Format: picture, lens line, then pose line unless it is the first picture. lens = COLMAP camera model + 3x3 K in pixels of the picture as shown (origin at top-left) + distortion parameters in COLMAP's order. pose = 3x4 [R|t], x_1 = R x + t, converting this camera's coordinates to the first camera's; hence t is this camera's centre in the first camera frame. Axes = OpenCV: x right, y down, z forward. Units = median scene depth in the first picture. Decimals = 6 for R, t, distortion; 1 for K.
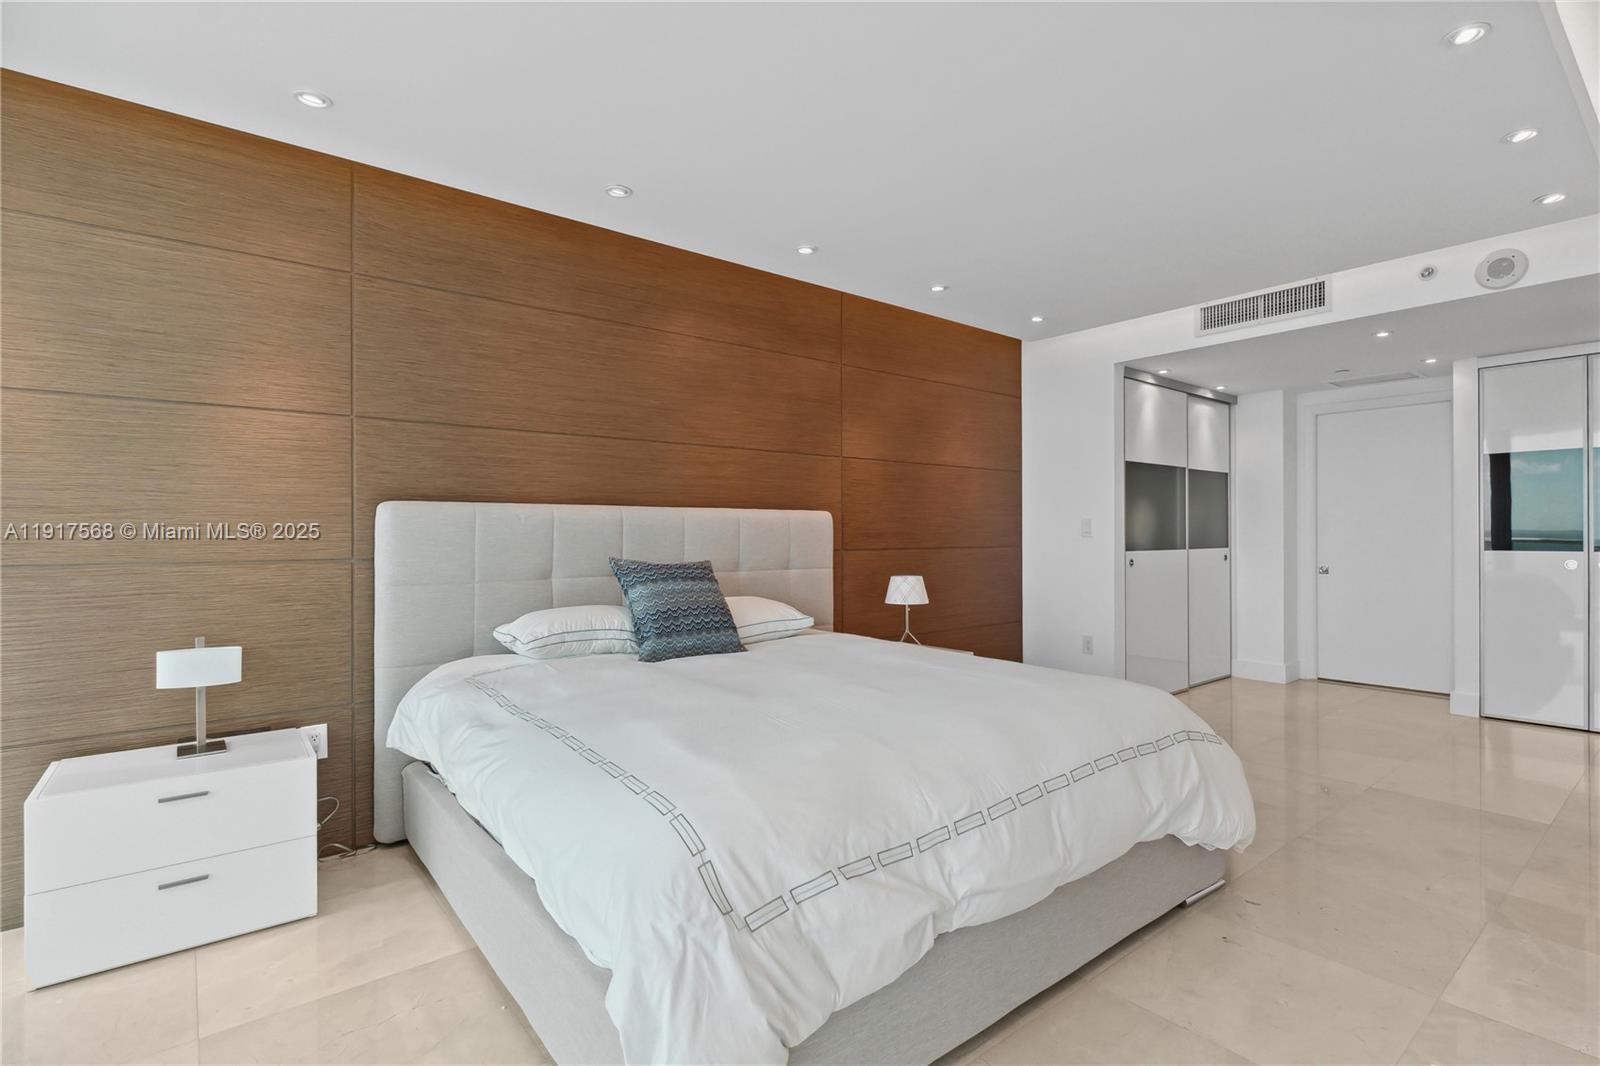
lens RADIAL K [[760.9, 0, 805.2], [0, 760.9, 527.9], [0, 0, 1]] dist [-0.000726, -0.001054]
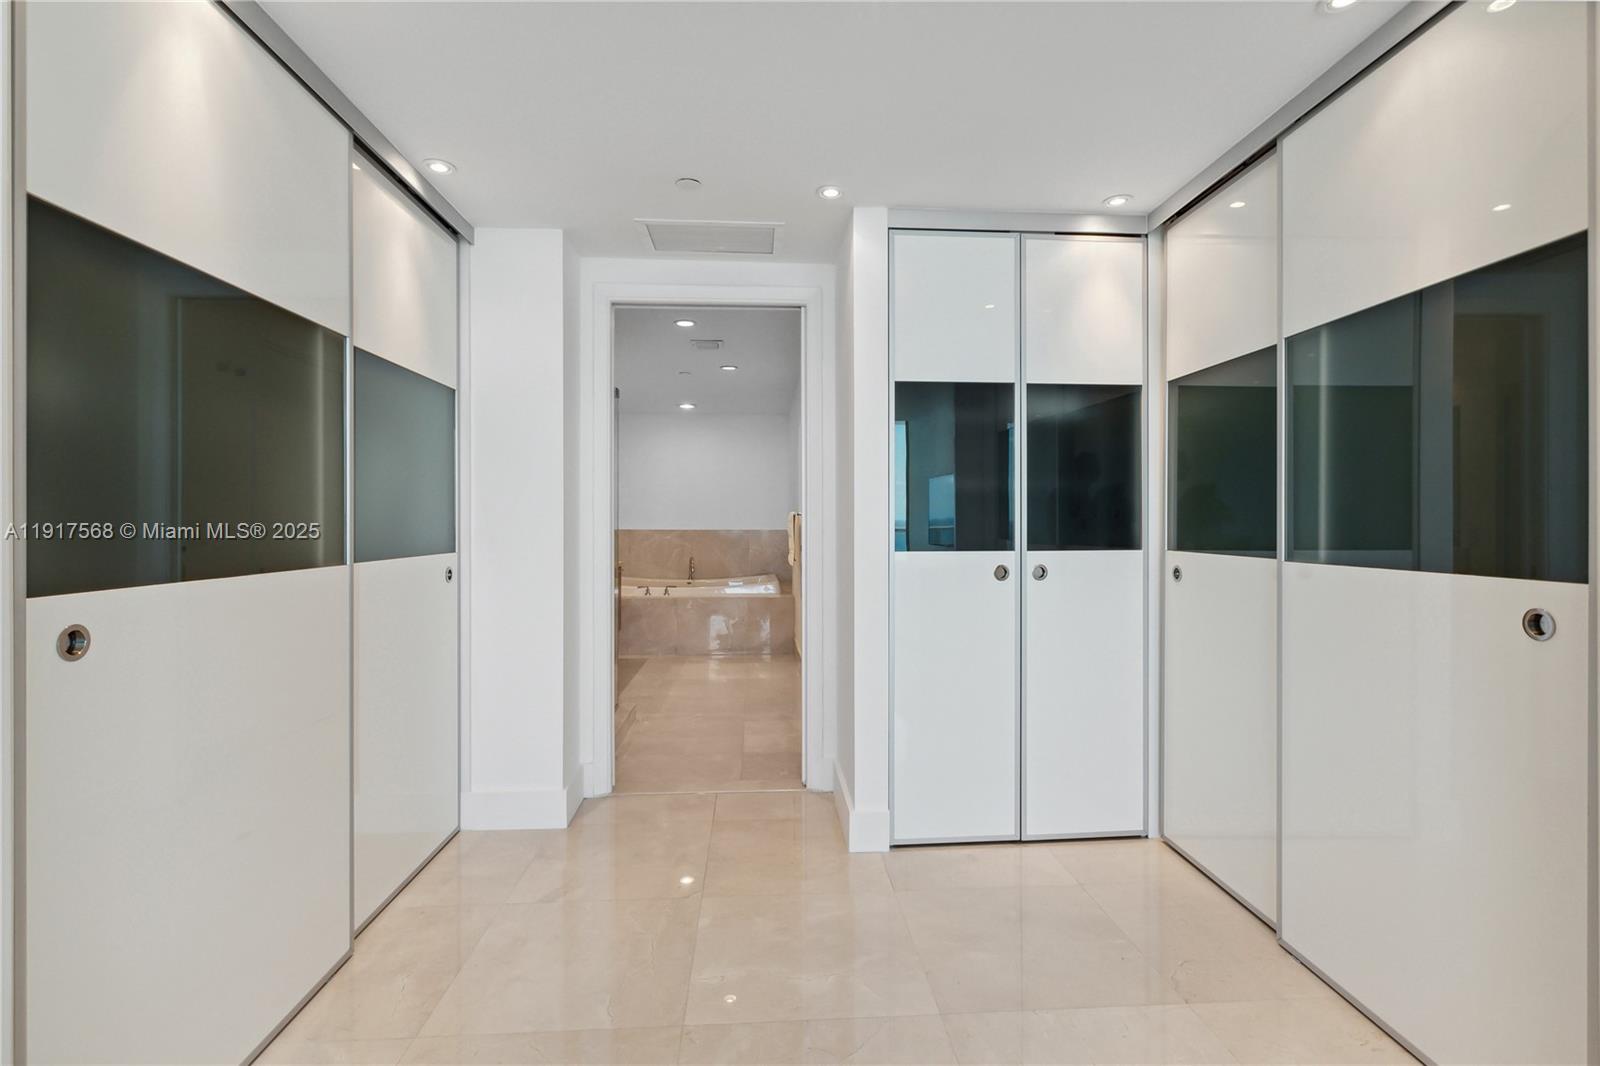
lens RADIAL K [[760.9, 0, 805.2], [0, 760.9, 527.9], [0, 0, 1]] dist [-0.000726, -0.001054]
pose [[0.581076, -0.003619, 0.813841, 0.328805], [-0.005644, 0.999948, 0.008476, 0.006528], [-0.813829, -0.009519, 0.581026, 0.603533]]
